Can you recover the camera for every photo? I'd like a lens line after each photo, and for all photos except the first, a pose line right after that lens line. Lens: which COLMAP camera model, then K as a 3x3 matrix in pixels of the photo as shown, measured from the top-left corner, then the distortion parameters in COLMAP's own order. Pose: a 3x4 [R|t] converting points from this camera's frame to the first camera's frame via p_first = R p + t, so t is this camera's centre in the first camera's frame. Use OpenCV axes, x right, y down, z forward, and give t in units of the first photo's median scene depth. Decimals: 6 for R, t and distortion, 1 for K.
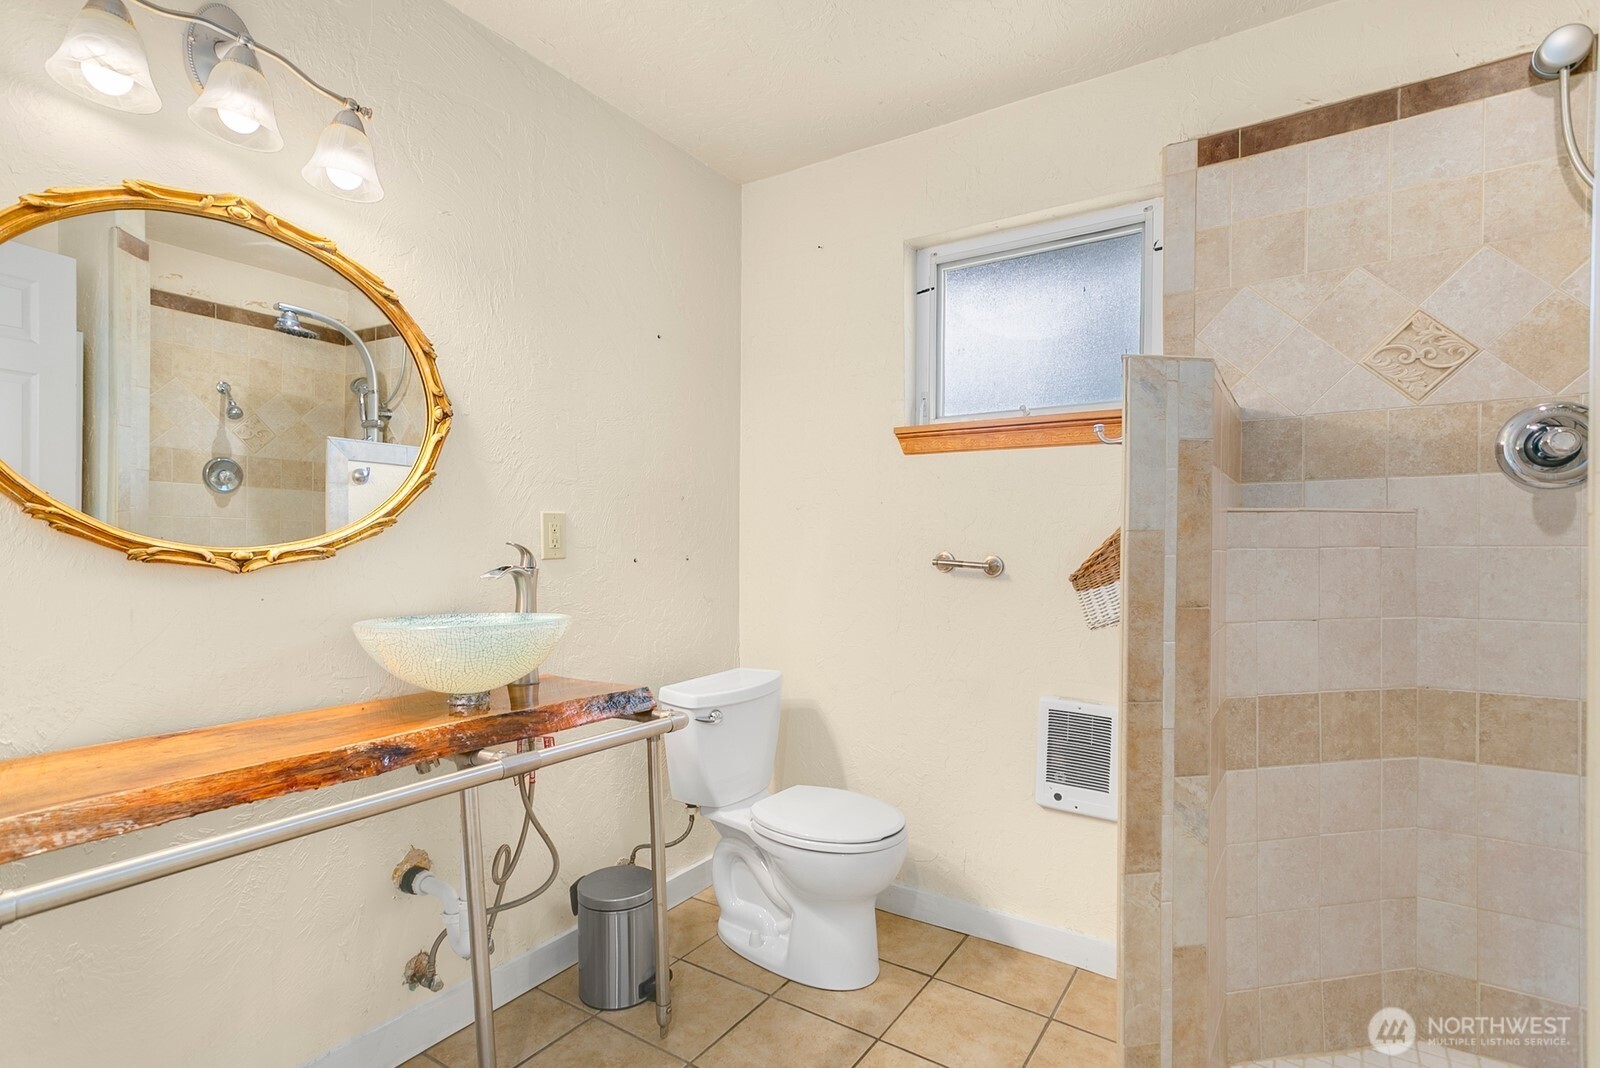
lens RADIAL K [[766.4, 0, 806.2], [0, 766.4, 544.8], [0, 0, 1]] dist [0.002902, 0.003344]
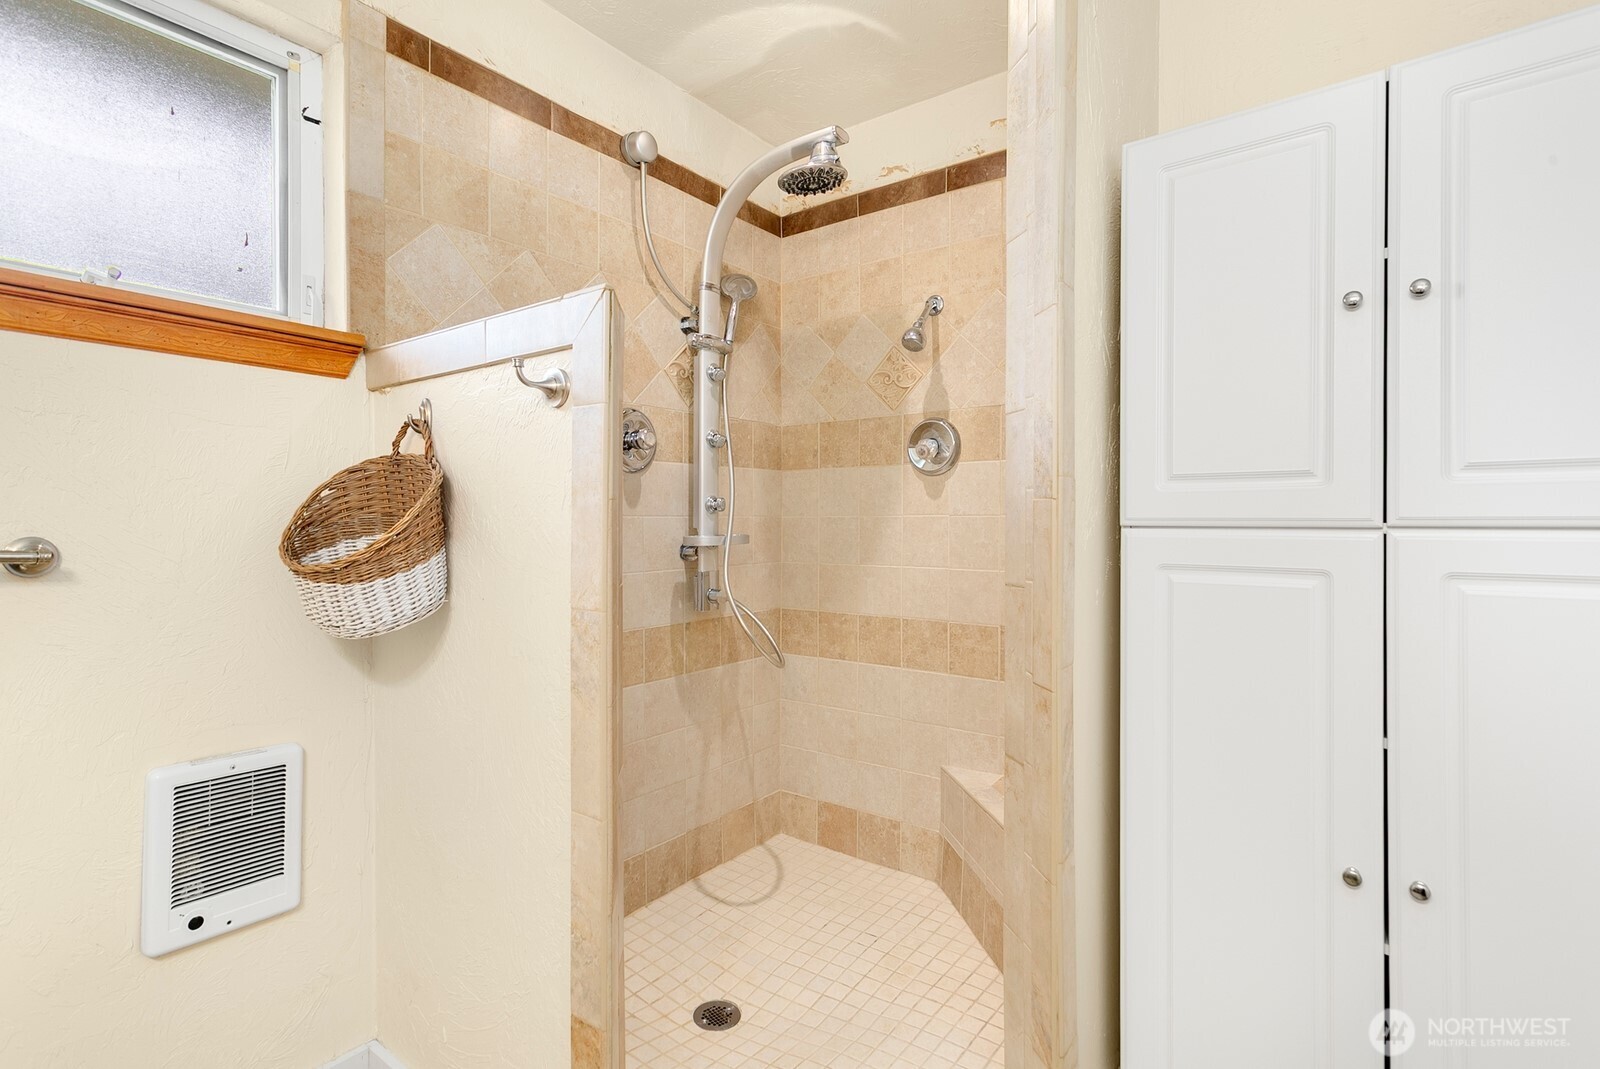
lens RADIAL K [[766.4, 0, 806.4], [0, 766.4, 518.5], [0, 0, 1]] dist [0.002902, 0.003344]
pose [[0.069376, -0.007162, 0.997565, -0.277099], [-0.002911, 0.999969, 0.007382, -0.004189], [-0.997586, -0.003416, 0.069353, 0.502947]]
